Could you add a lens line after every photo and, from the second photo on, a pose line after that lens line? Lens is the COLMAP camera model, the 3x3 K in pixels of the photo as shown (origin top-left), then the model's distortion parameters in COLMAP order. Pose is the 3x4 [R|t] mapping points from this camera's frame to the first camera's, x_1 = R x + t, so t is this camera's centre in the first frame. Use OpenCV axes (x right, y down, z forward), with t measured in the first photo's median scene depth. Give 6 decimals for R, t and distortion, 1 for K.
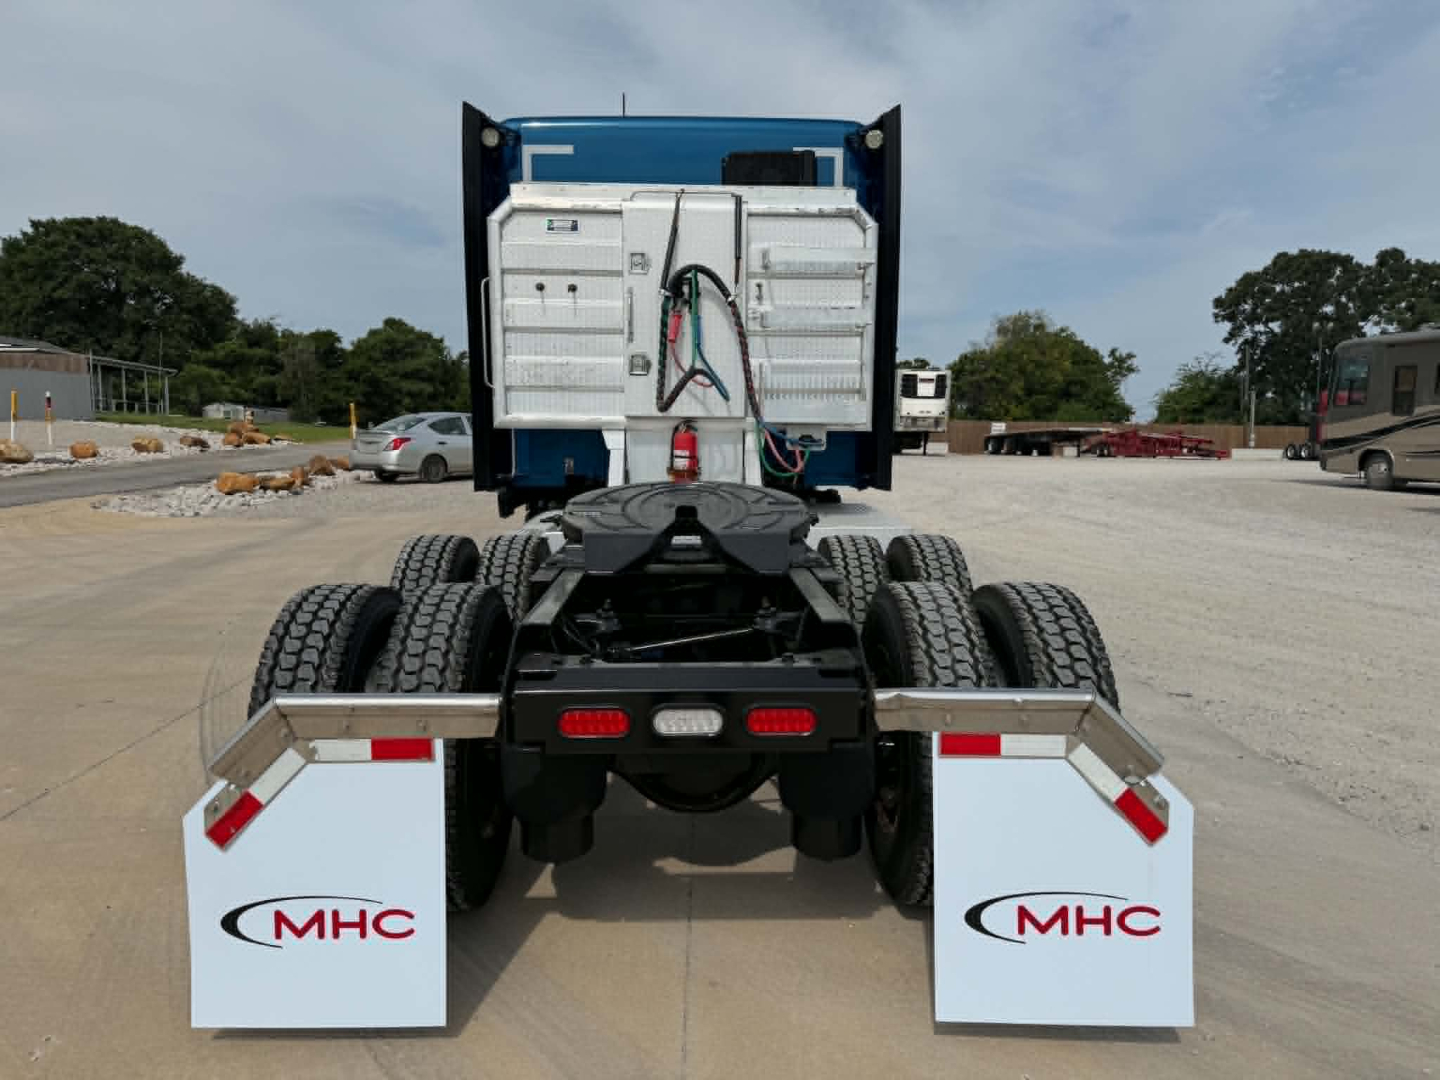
lens RADIAL K [[1027.4, 0, 709.4], [0, 1027.4, 554.4], [0, 0, 1]] dist [0.025651, -0.019729]
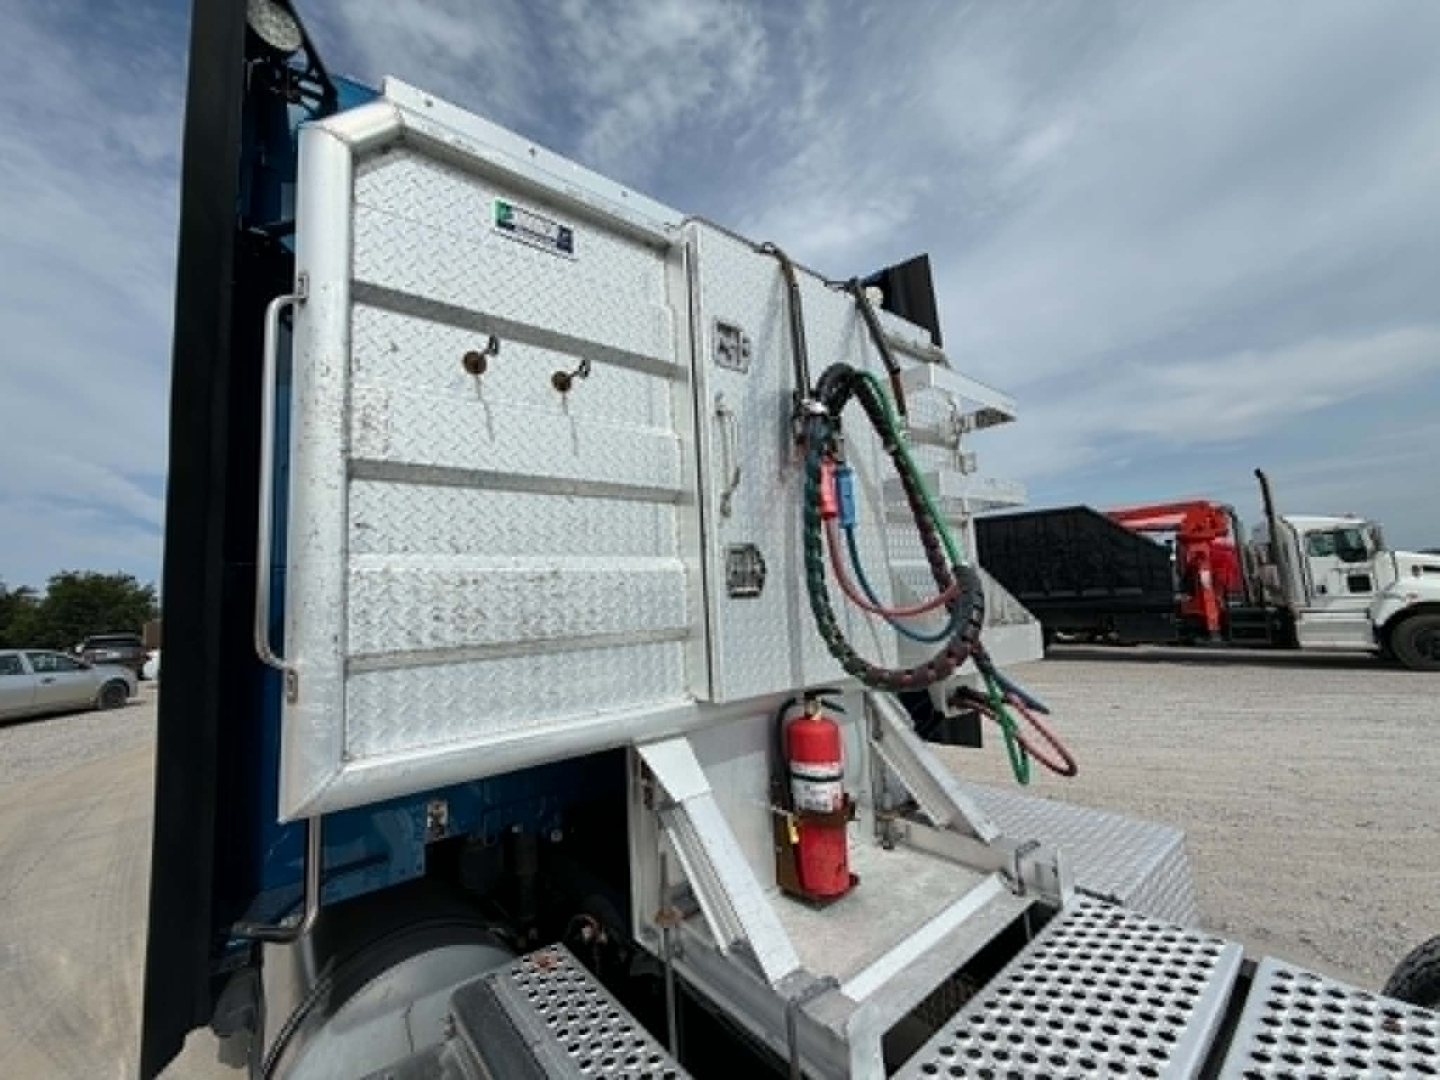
lens RADIAL K [[569.0, 0, 721.1], [0, 569.0, 526.1], [0, 0, 1]] dist [-0.000575, -0.000246]
pose [[0.805357, 0.024600, 0.592279, -0.211395], [0.140112, 0.962929, -0.230513, -0.150479], [-0.575994, 0.268630, 0.772055, 0.822773]]
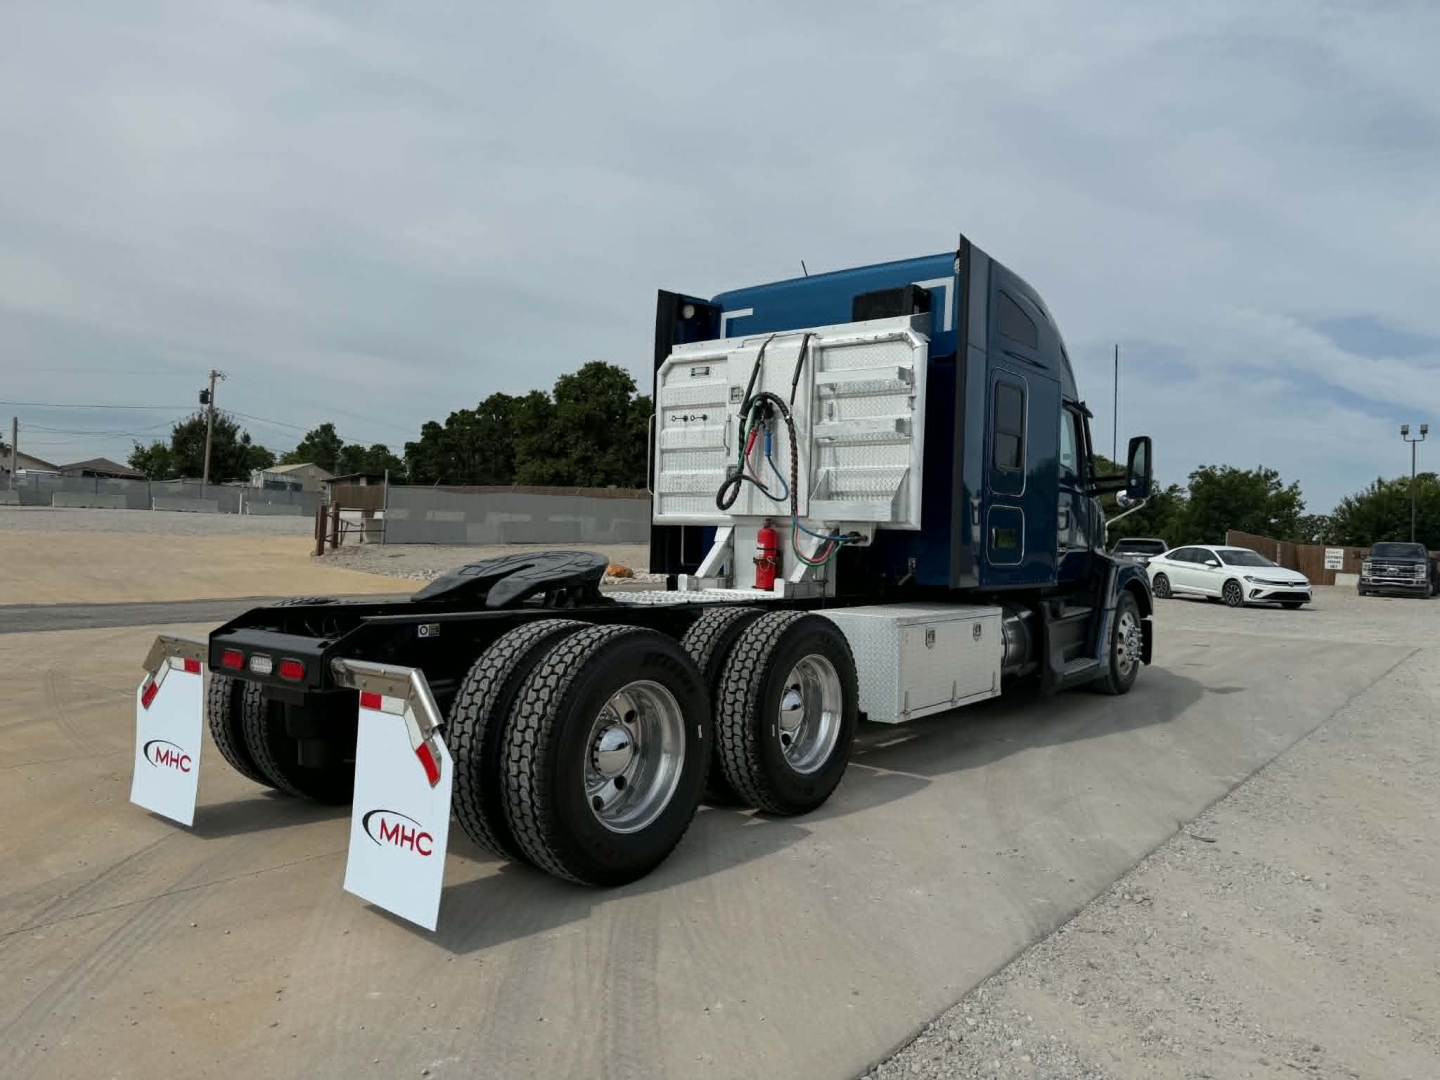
lens RADIAL K [[1027.4, 0, 728.1], [0, 1027.4, 529.7], [0, 0, 1]] dist [0.025651, -0.019729]
pose [[0.768784, 0.006037, -0.639480, 0.716583], [-0.105073, 0.987558, -0.116996, 0.026910], [0.630817, 0.157137, 0.759854, 0.065397]]
